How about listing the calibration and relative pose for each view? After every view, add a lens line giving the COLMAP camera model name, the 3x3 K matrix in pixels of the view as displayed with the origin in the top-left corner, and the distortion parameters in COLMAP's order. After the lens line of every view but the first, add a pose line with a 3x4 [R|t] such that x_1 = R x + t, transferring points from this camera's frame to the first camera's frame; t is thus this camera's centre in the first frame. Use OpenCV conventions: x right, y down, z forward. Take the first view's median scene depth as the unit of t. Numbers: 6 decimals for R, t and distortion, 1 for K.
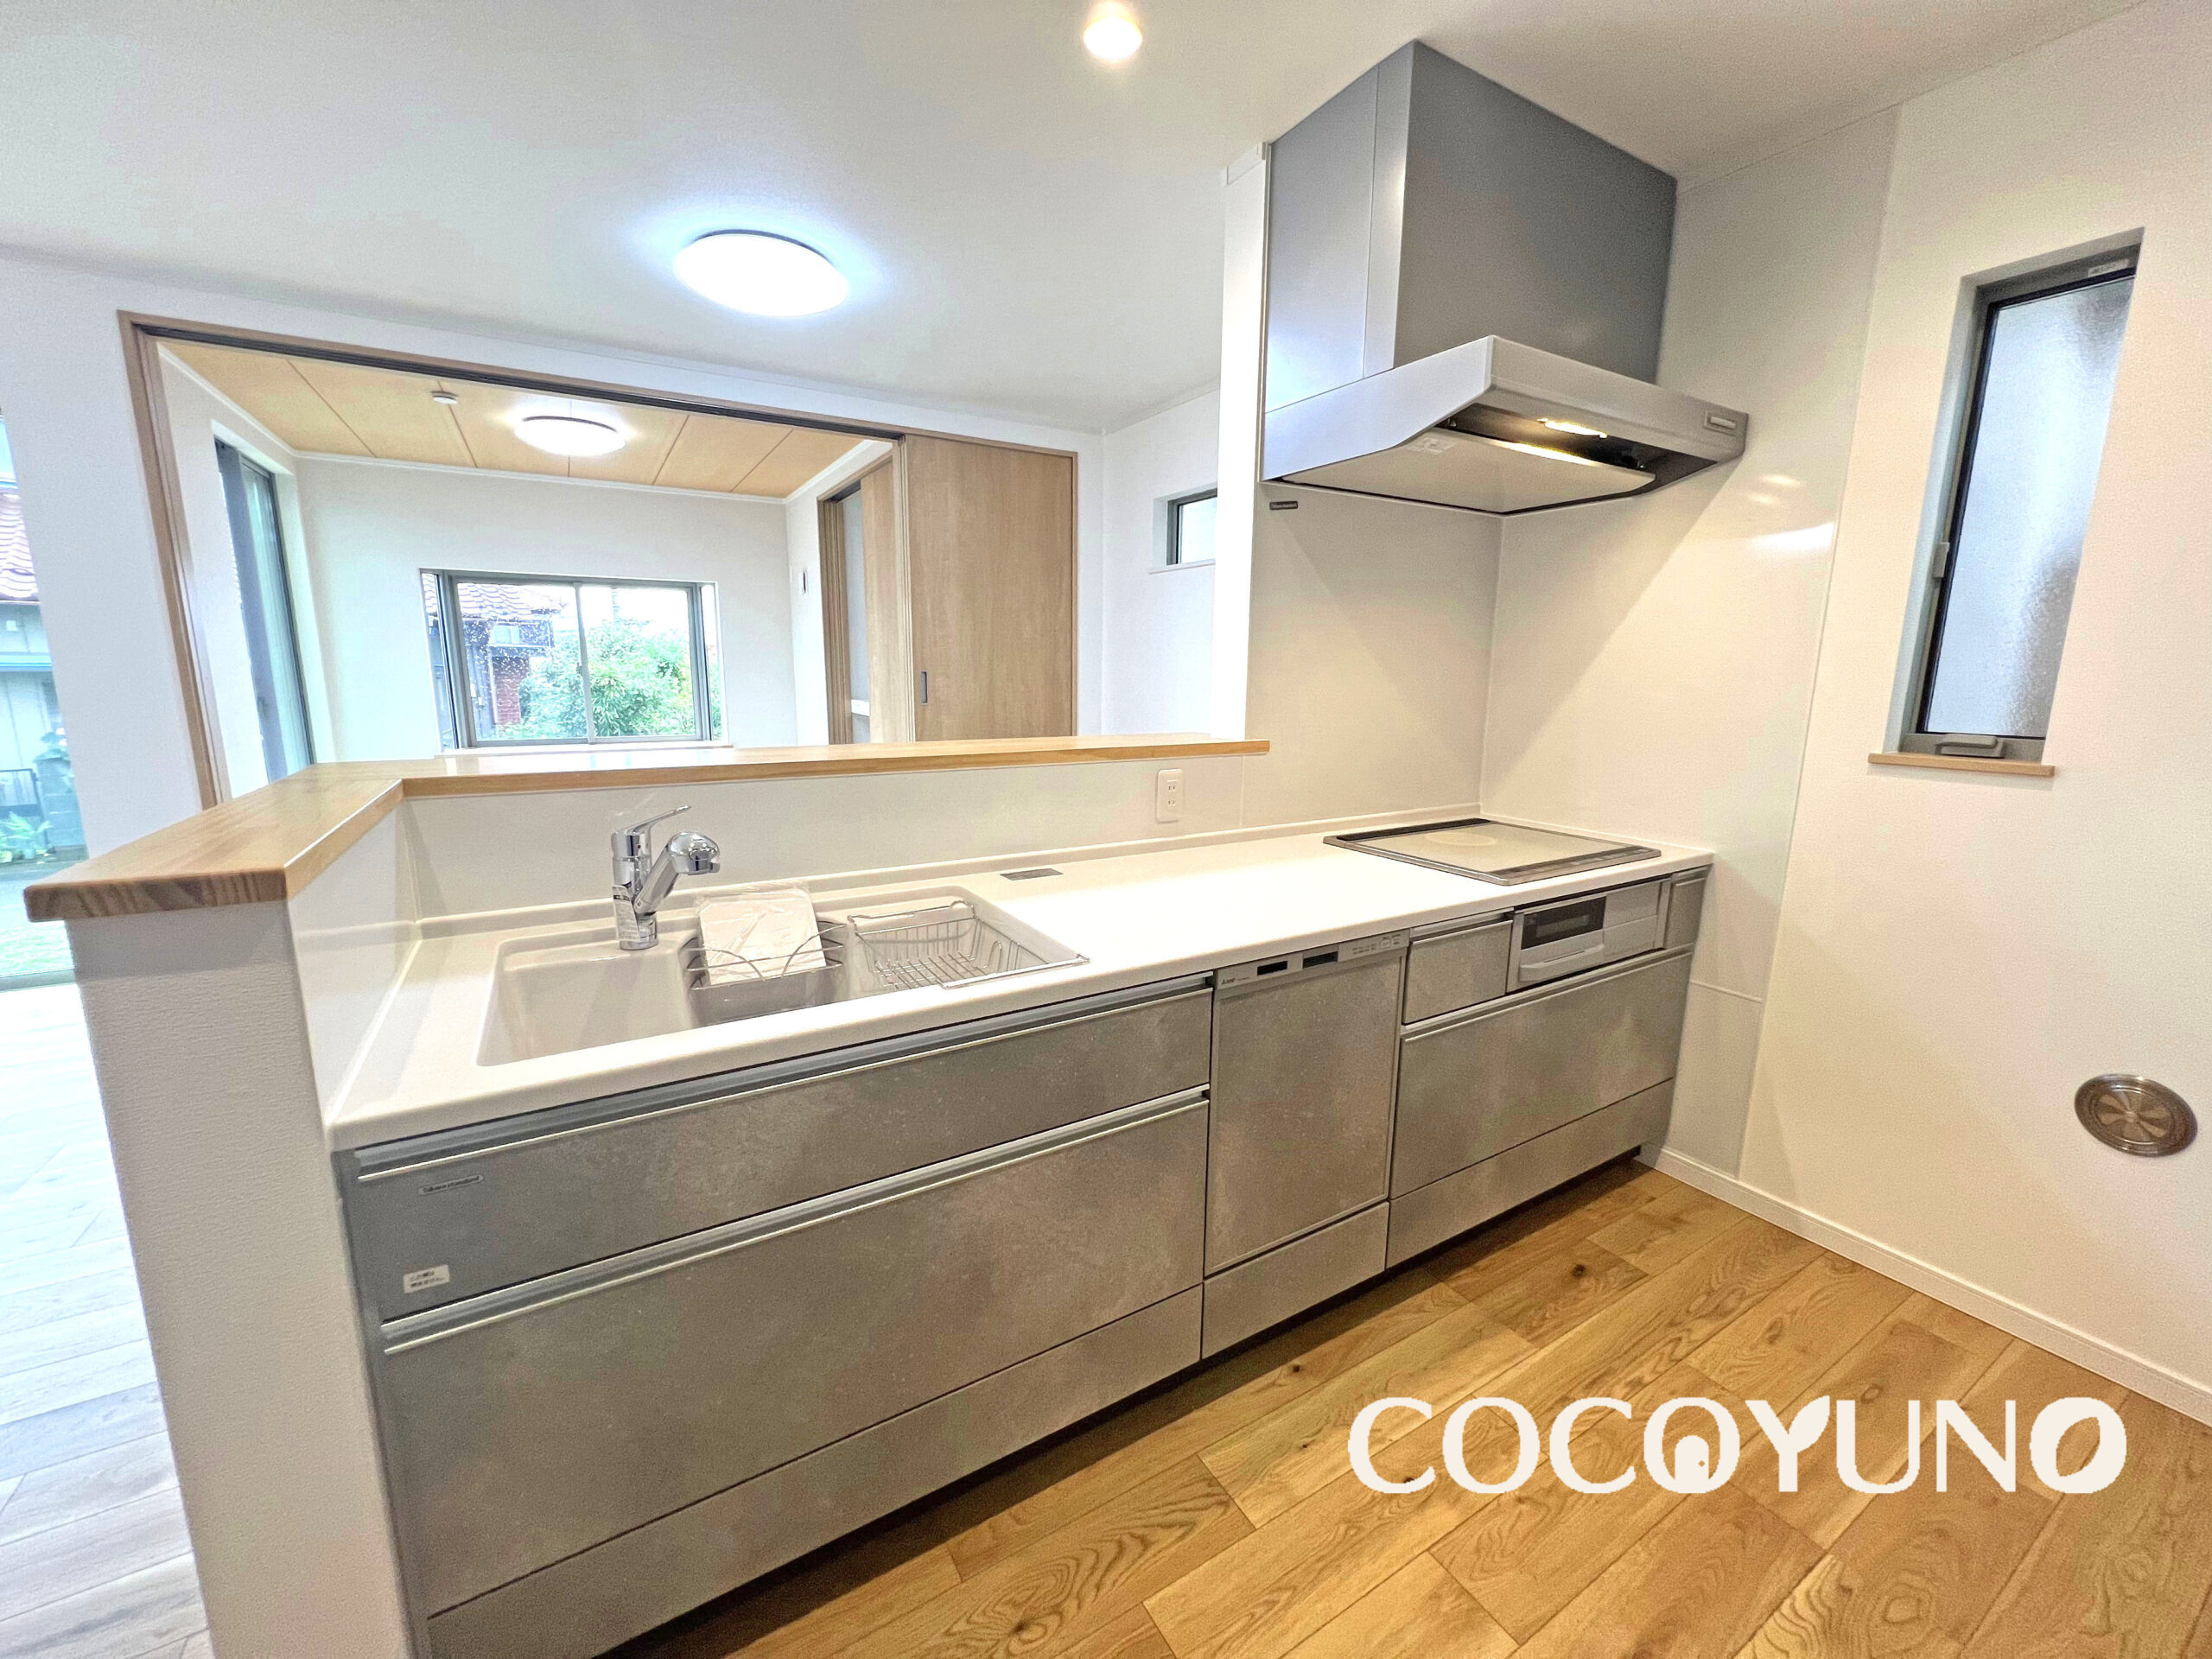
lens RADIAL K [[886.3, 0, 1100.5], [0, 886.3, 826.7], [0, 0, 1]] dist [-0.002019, 0.000862]
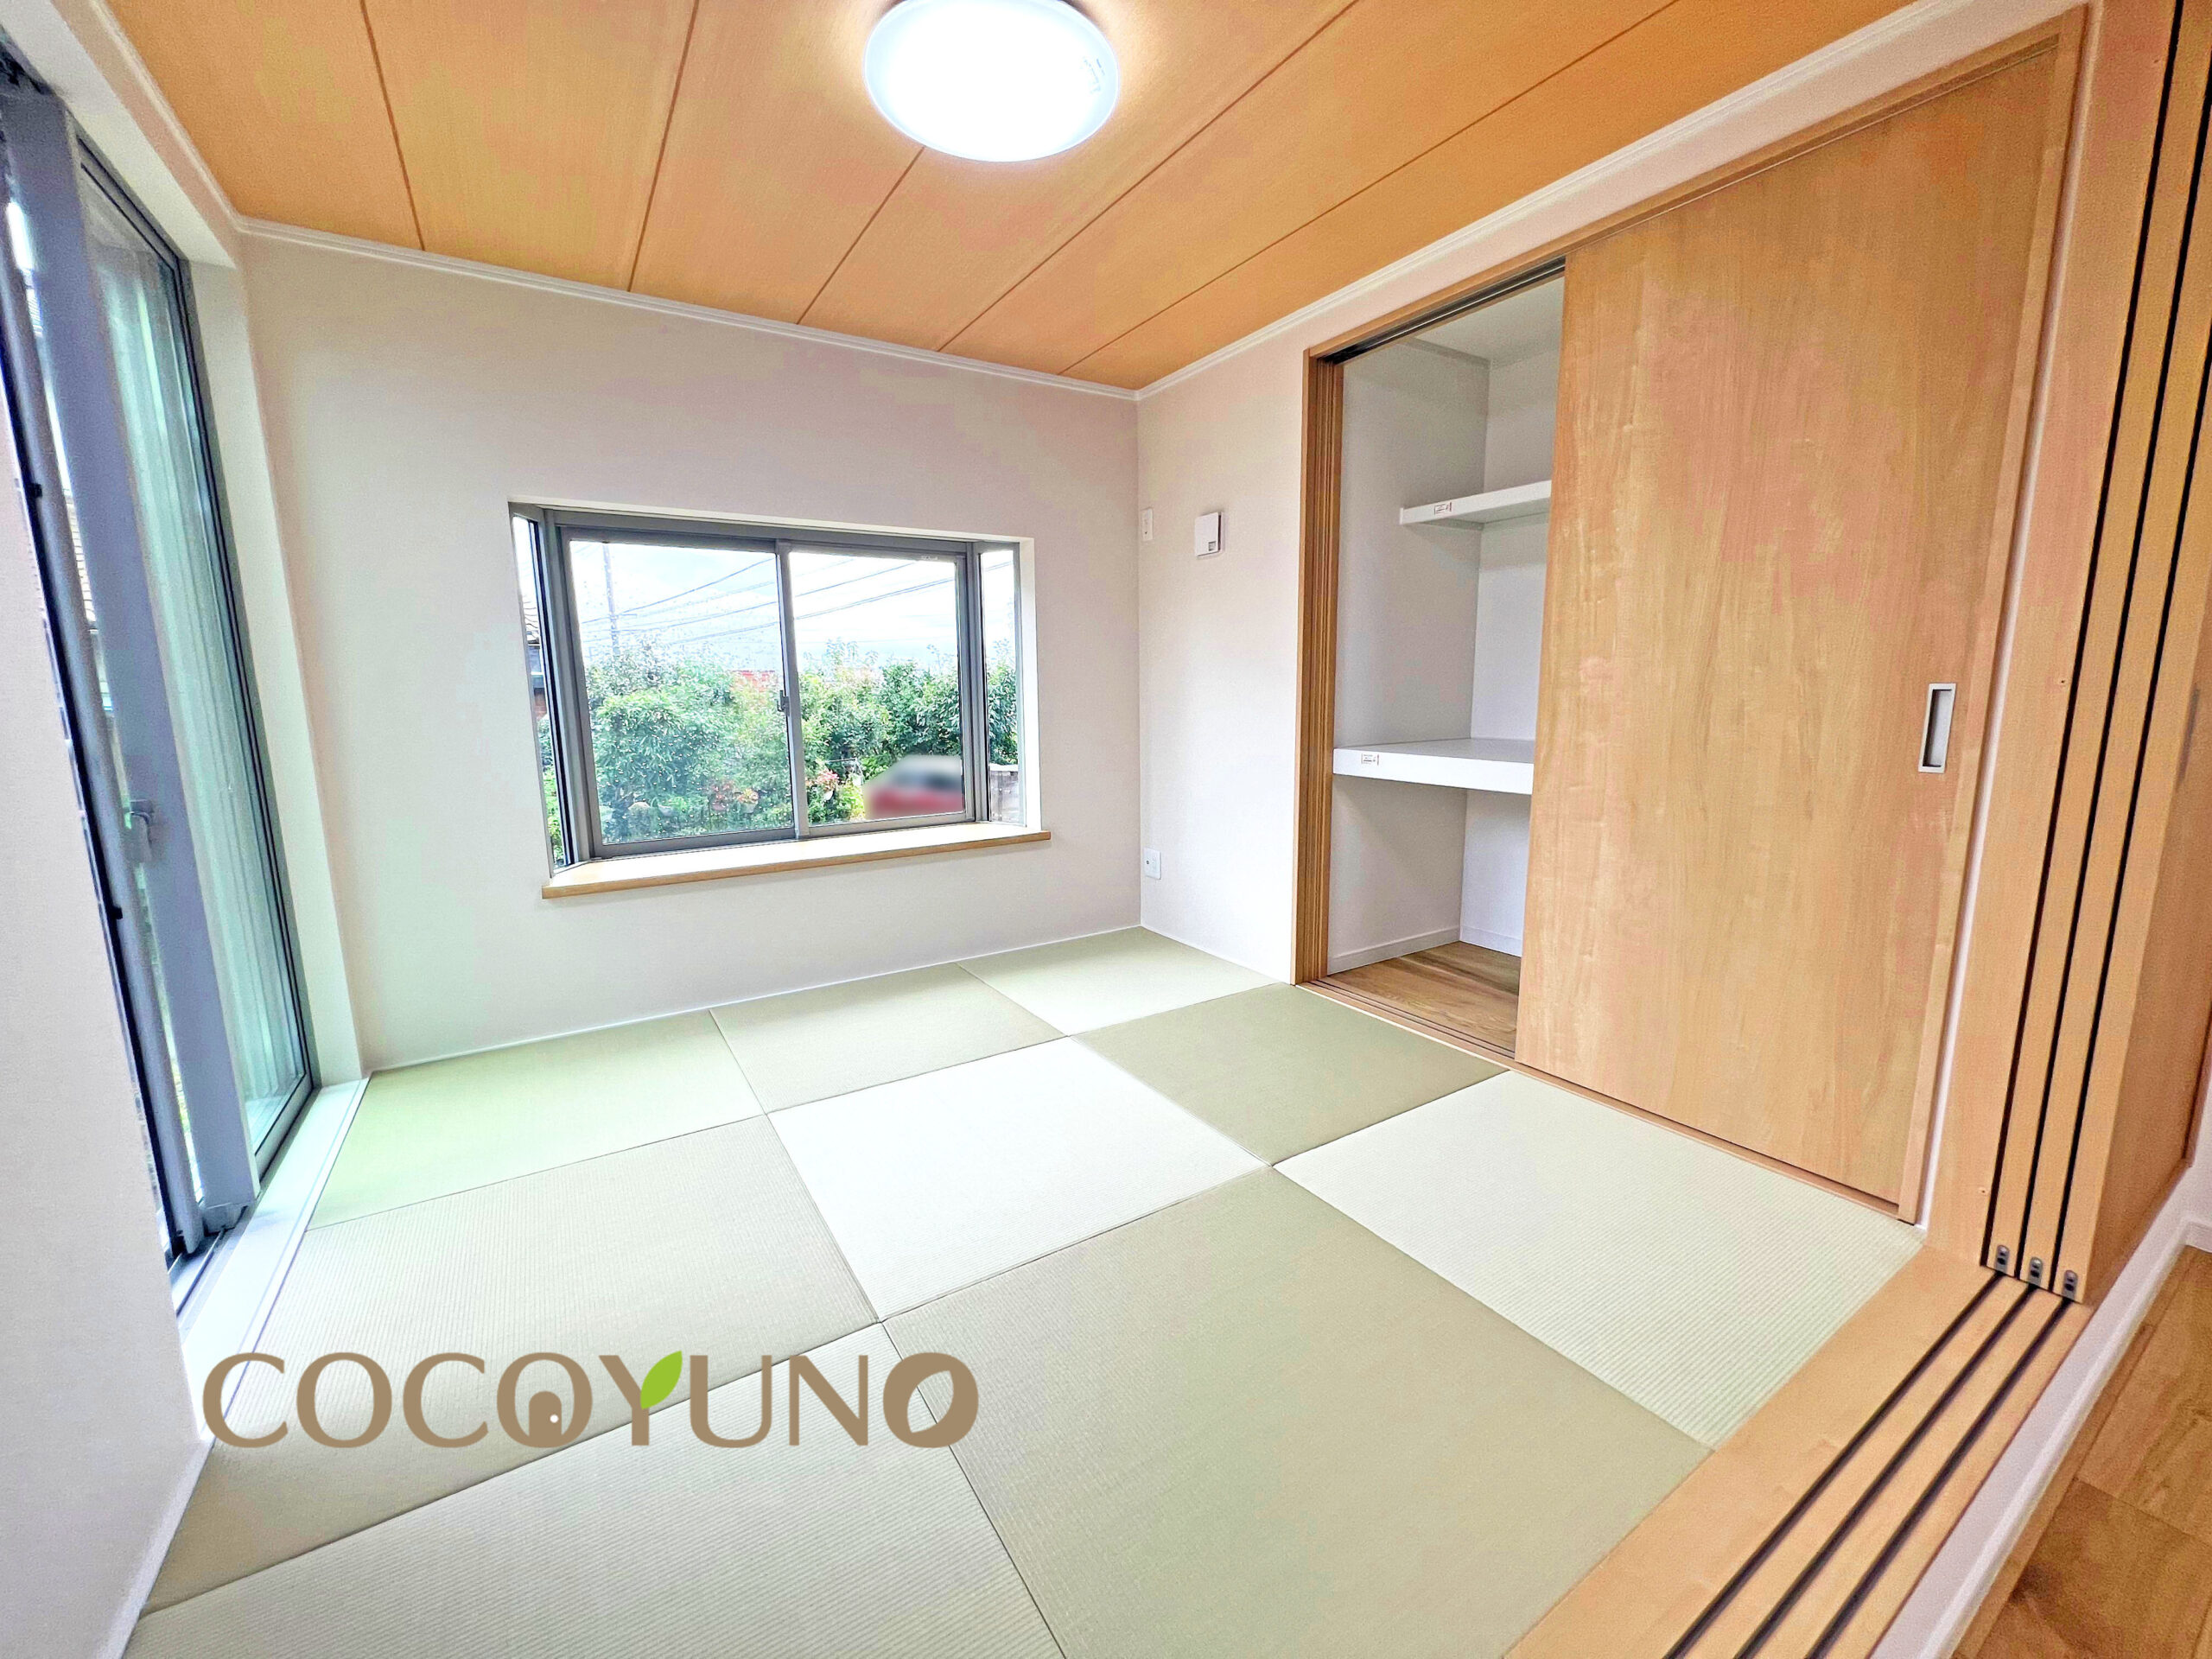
lens RADIAL K [[886.3, 0, 1100.5], [0, 886.3, 826.7], [0, 0, 1]] dist [-0.002019, 0.000862]
pose [[0.999242, -0.026611, 0.028404, -0.415444], [0.027189, 0.999427, -0.020153, -0.086472], [-0.027851, 0.020910, 0.999393, 0.459277]]
